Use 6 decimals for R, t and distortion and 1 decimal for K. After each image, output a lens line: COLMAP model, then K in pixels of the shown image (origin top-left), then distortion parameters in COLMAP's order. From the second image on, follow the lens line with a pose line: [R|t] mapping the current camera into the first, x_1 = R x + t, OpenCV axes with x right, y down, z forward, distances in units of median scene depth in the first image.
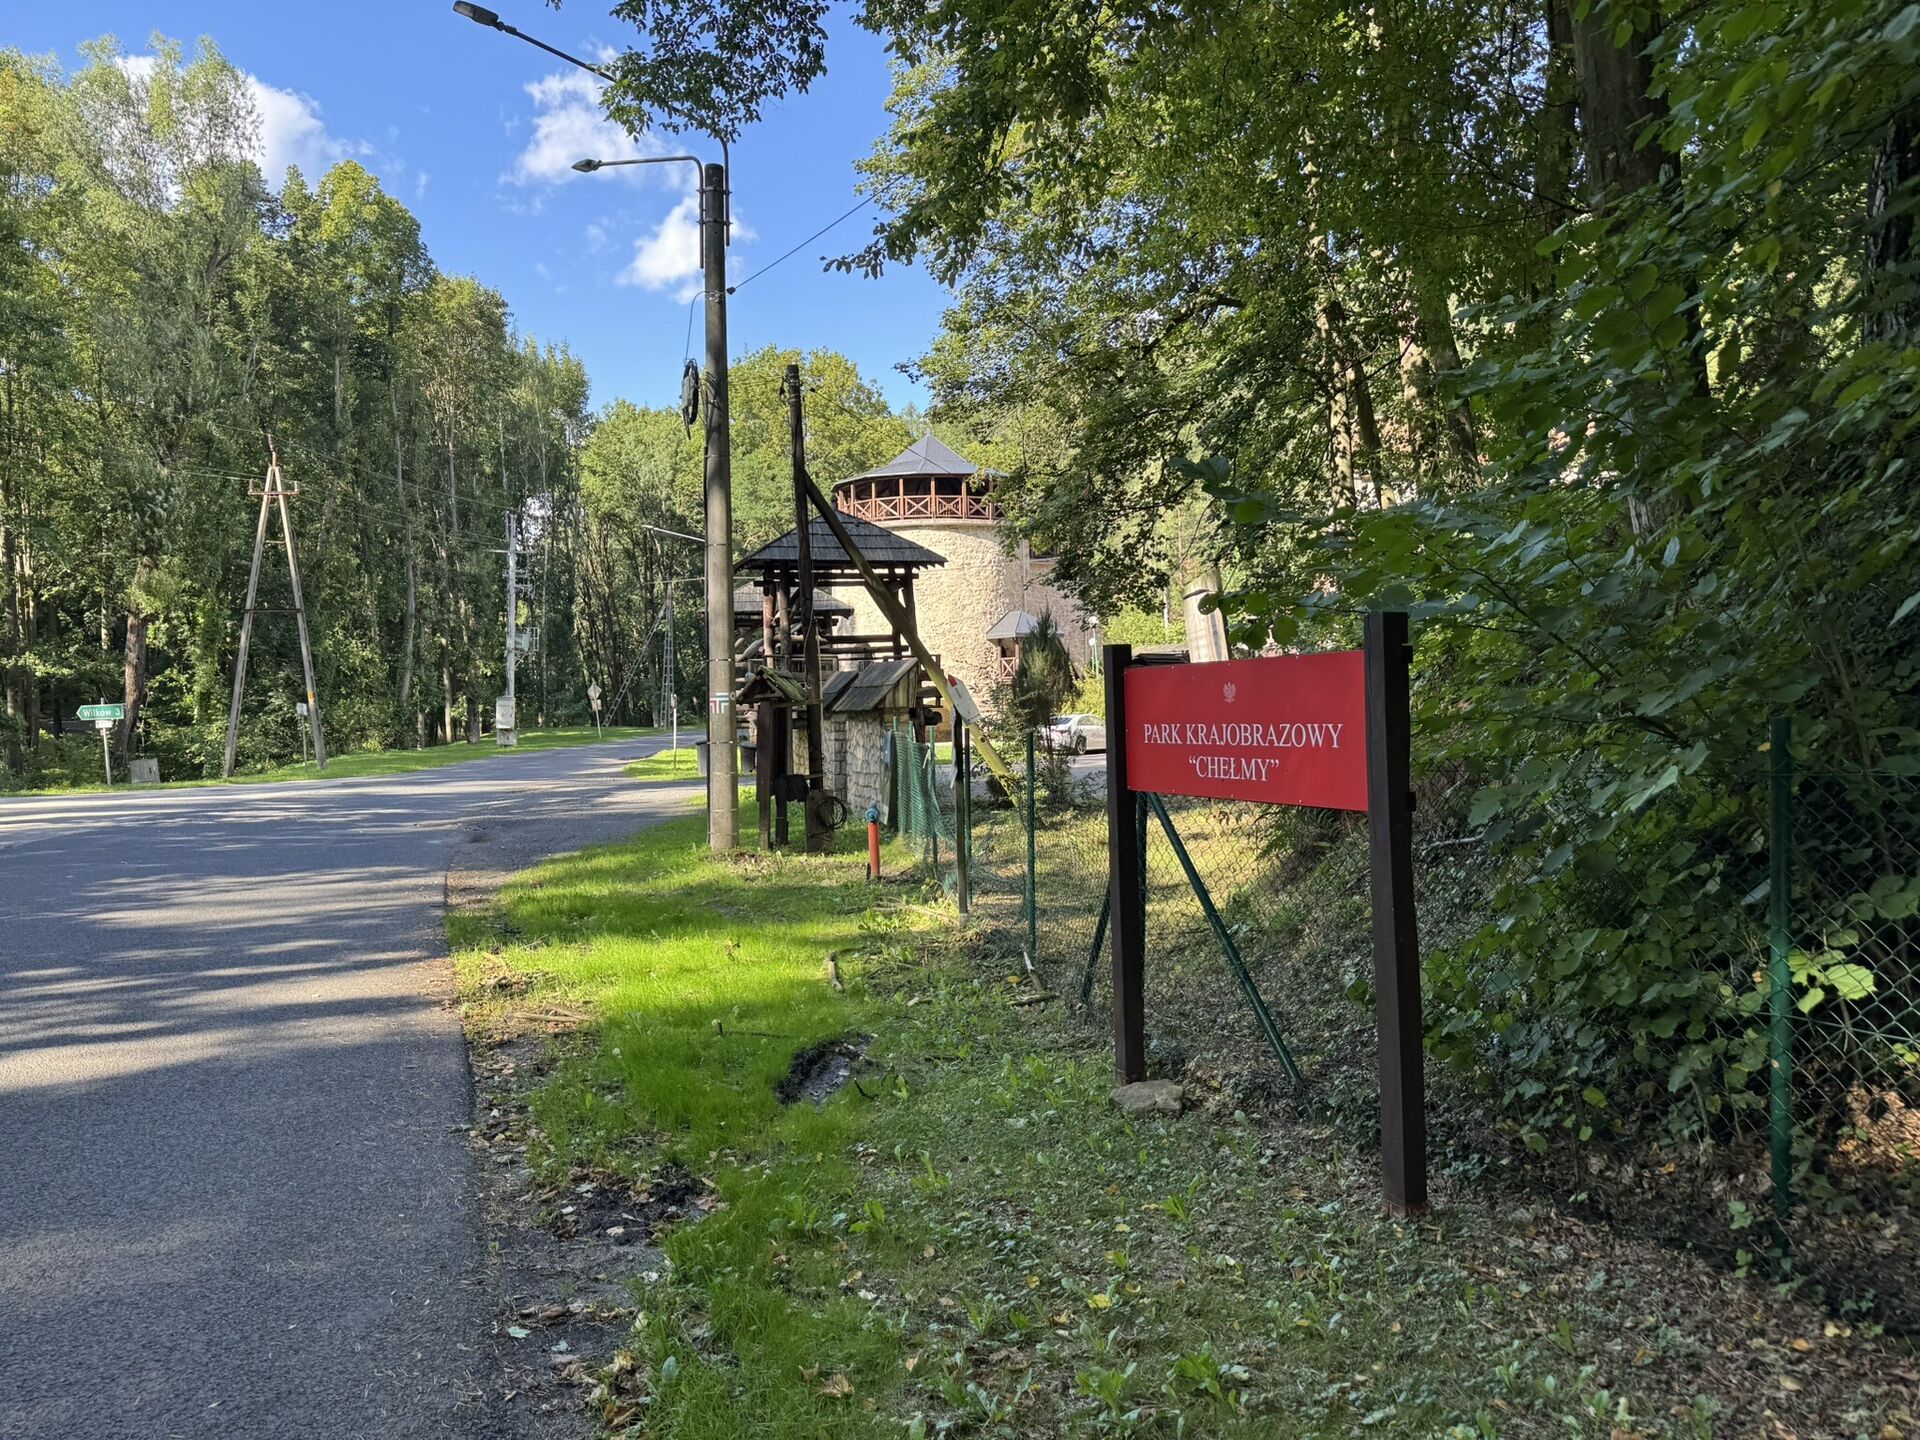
lens RADIAL K [[1328.3, 0, 960.0], [0, 1328.3, 720.0], [0, 0, 1]] dist [0.141031, -0.187836]
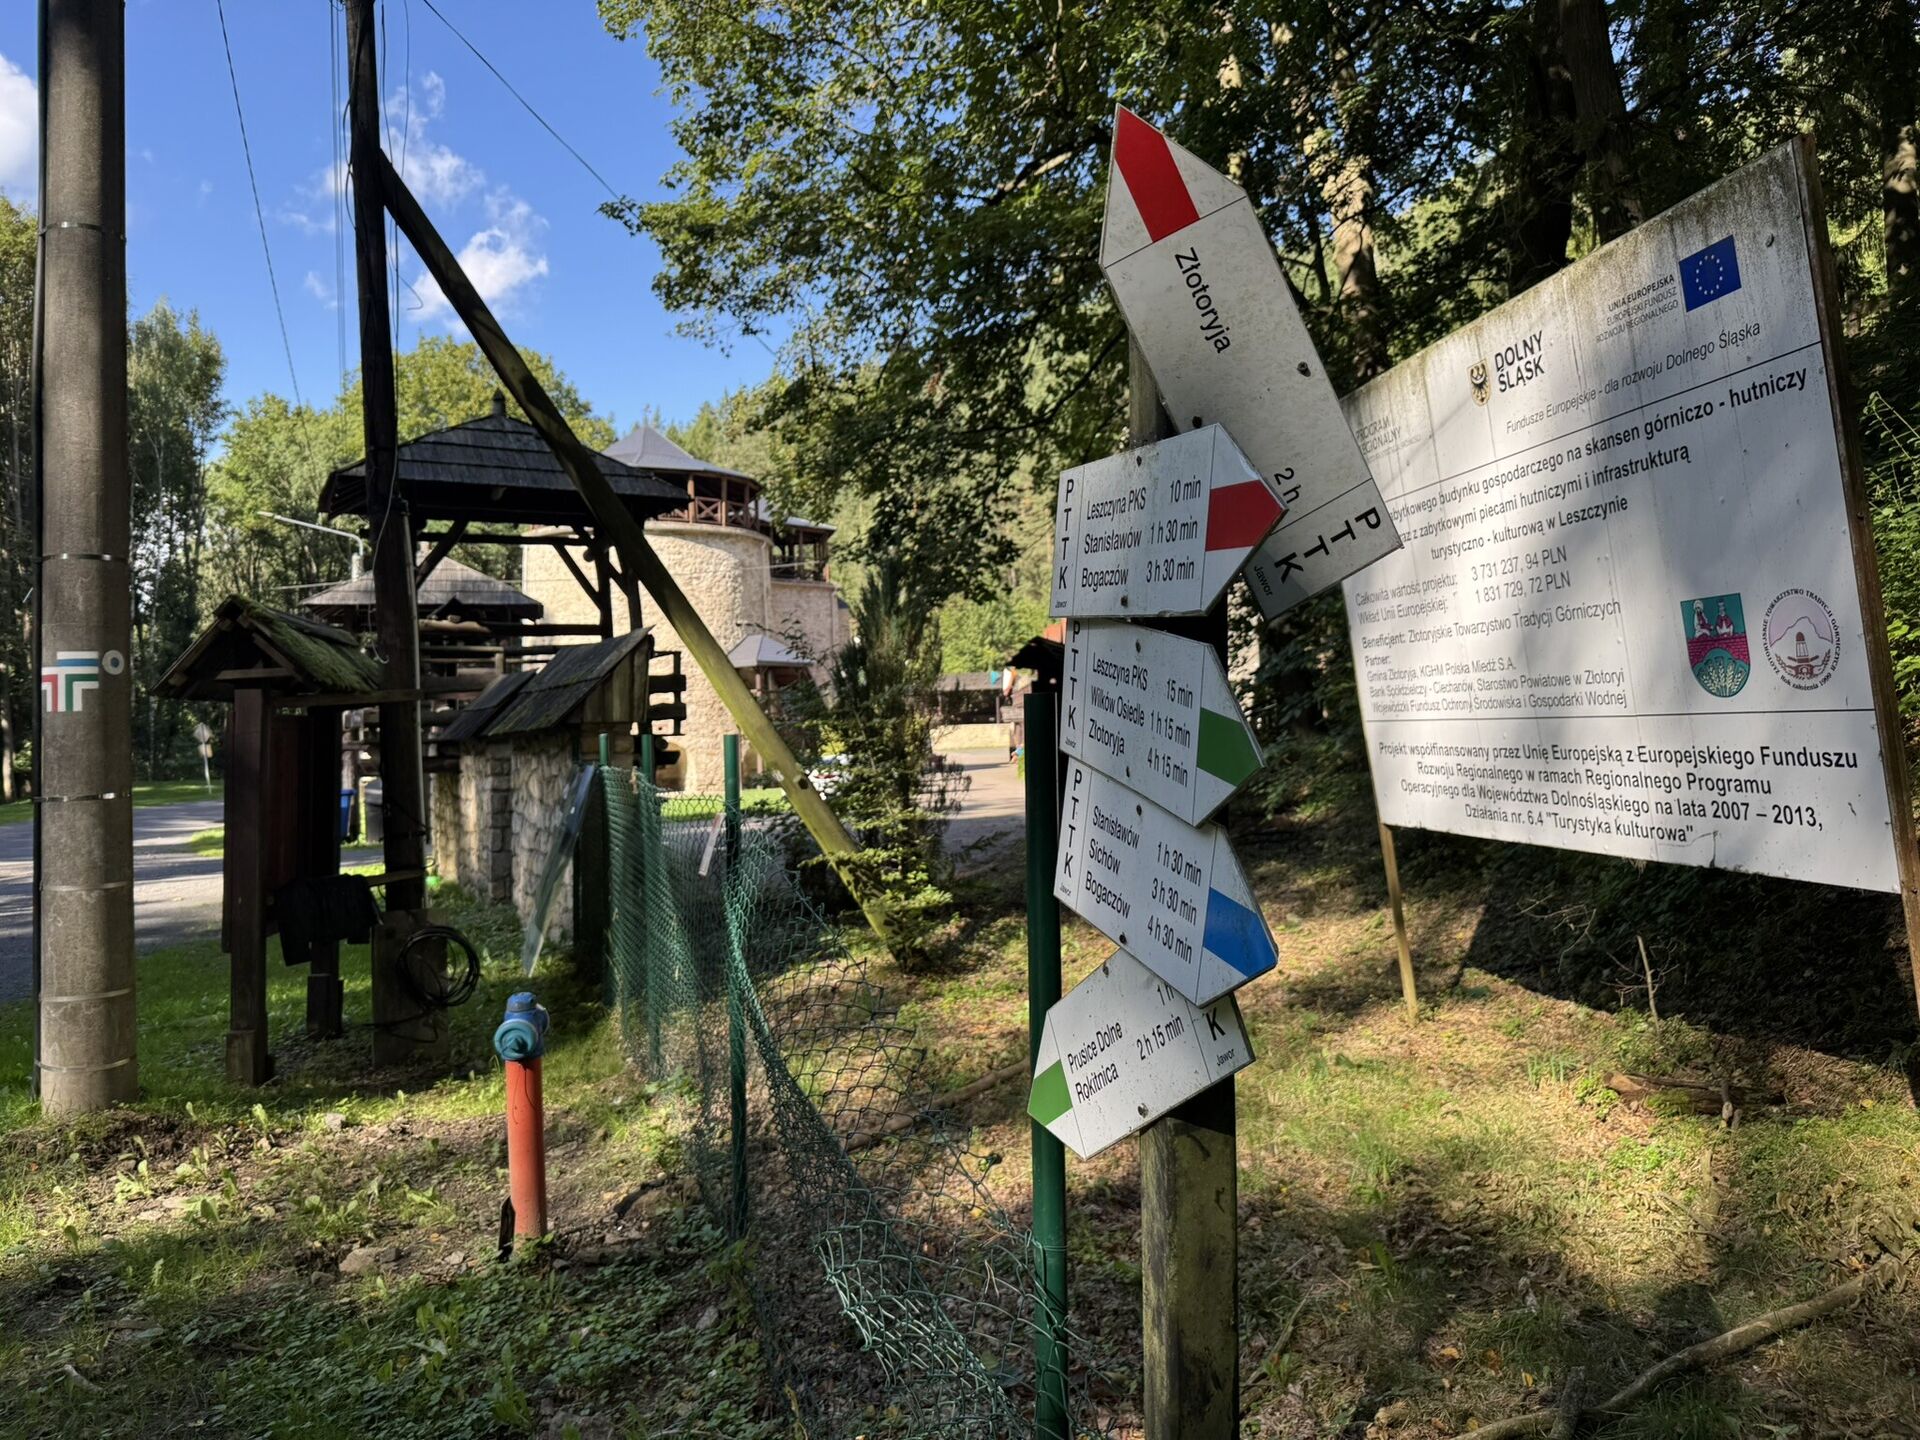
lens RADIAL K [[1328.3, 0, 960.0], [0, 1328.3, 720.0], [0, 0, 1]] dist [0.141031, -0.187836]
pose [[0.978035, 0.001352, 0.208437, -0.016596], [0.006218, 0.999345, -0.035658, 0.005829], [-0.208348, 0.036171, 0.977386, 0.338851]]
